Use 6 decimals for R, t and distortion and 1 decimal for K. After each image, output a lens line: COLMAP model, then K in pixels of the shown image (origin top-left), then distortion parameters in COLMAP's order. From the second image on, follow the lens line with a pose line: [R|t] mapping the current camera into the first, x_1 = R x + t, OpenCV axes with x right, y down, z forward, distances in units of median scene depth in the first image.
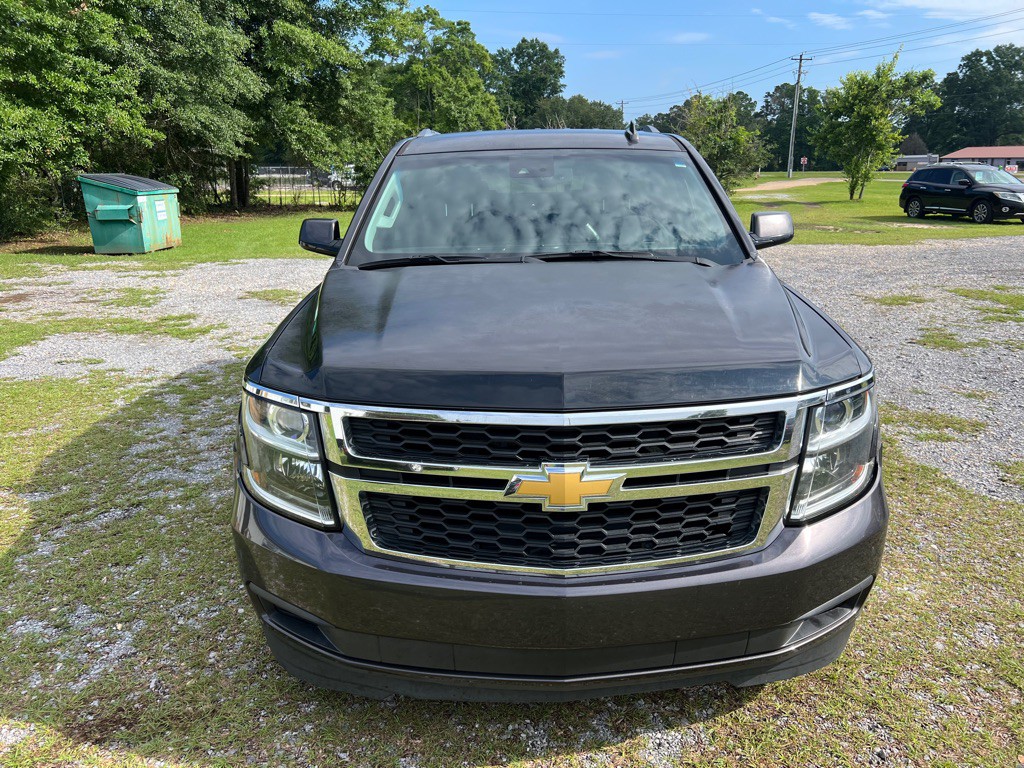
lens RADIAL K [[778.7, 0, 516.0], [0, 778.7, 379.4], [0, 0, 1]] dist [0.074801, -0.088546]
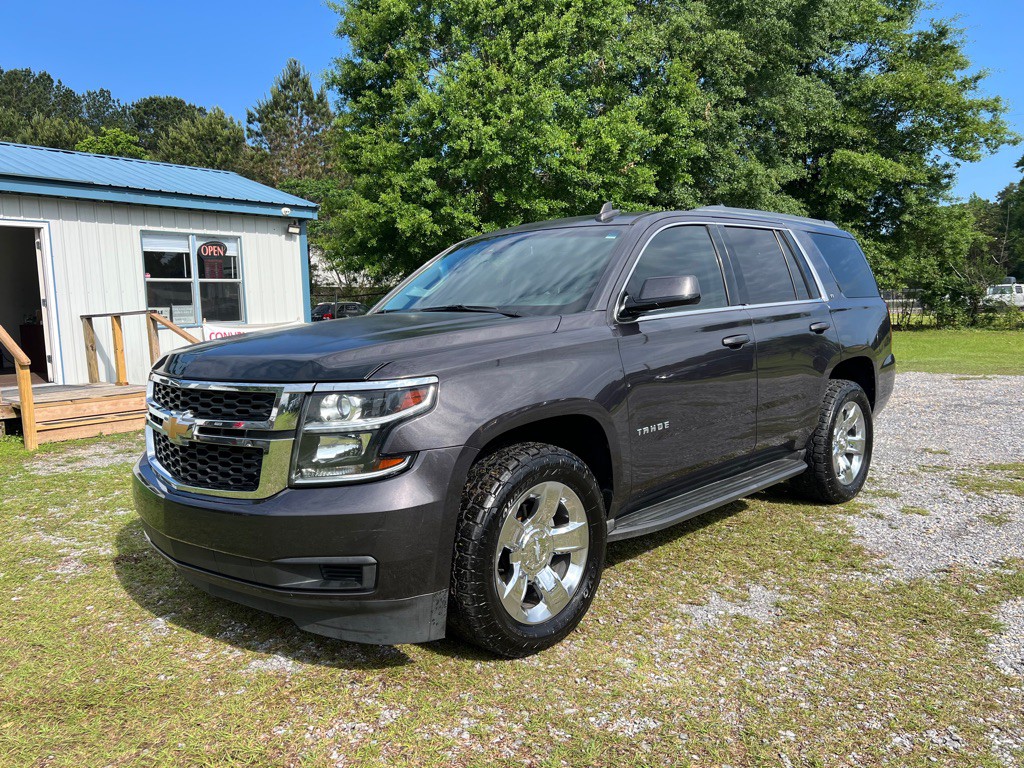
lens RADIAL K [[778.7, 0, 516.0], [0, 778.7, 379.4], [0, 0, 1]] dist [0.074801, -0.088546]
pose [[0.692680, 0.054585, -0.719177, 0.150167], [-0.170885, 0.981161, -0.090119, 0.008171], [0.700709, 0.185321, 0.688958, 0.037772]]
